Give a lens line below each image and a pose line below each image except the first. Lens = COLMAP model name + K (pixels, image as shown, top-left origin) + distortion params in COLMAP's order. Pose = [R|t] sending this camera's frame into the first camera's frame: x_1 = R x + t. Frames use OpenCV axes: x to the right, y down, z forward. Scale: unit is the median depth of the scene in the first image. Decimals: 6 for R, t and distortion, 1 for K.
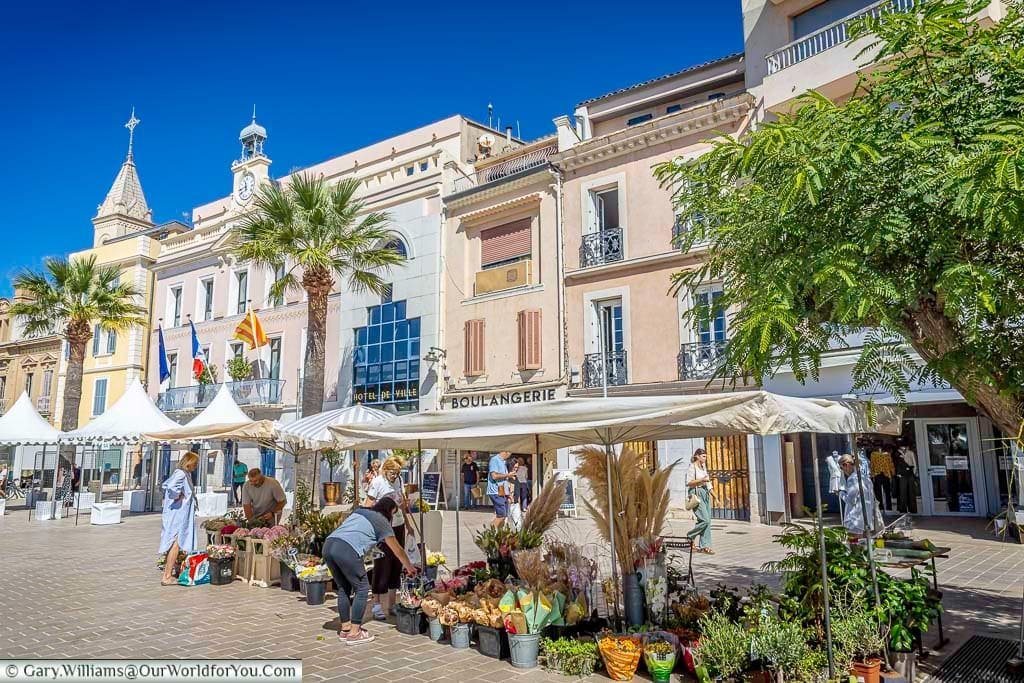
lens RADIAL K [[702.4, 0, 512.0], [0, 702.4, 341.5], [0, 0, 1]] dist [-0.070615, -0.001276]
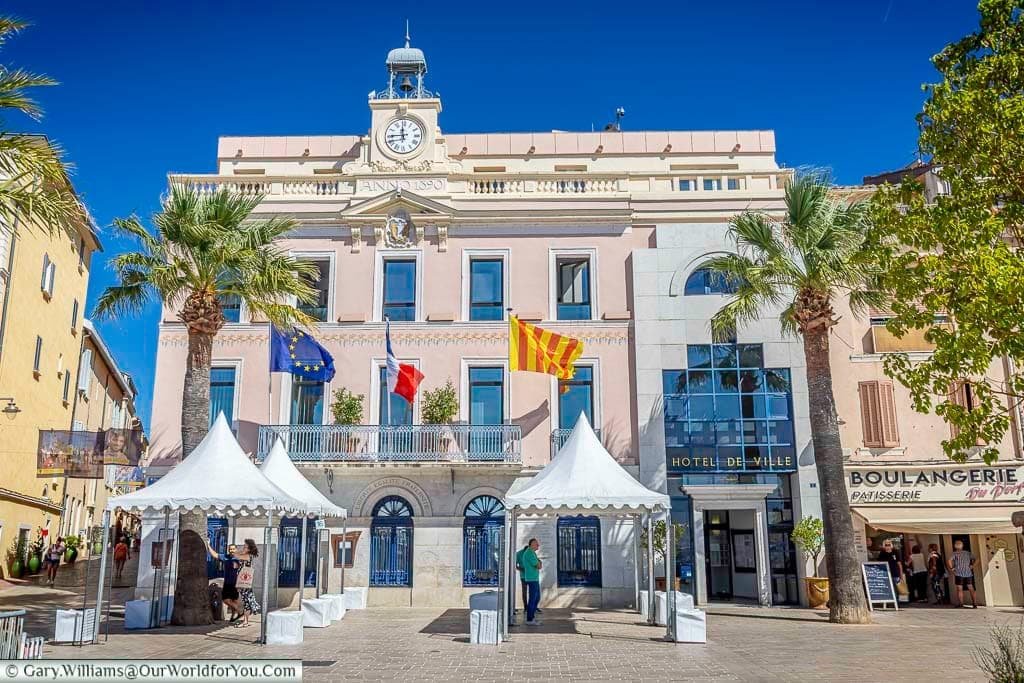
lens RADIAL K [[702.4, 0, 512.0], [0, 702.4, 341.5], [0, 0, 1]] dist [-0.070615, -0.001276]
pose [[0.854566, 0.105430, 0.508529, -0.759269], [-0.092292, 0.994421, -0.051075, 0.004397], [-0.511077, -0.003286, 0.859528, 0.436882]]
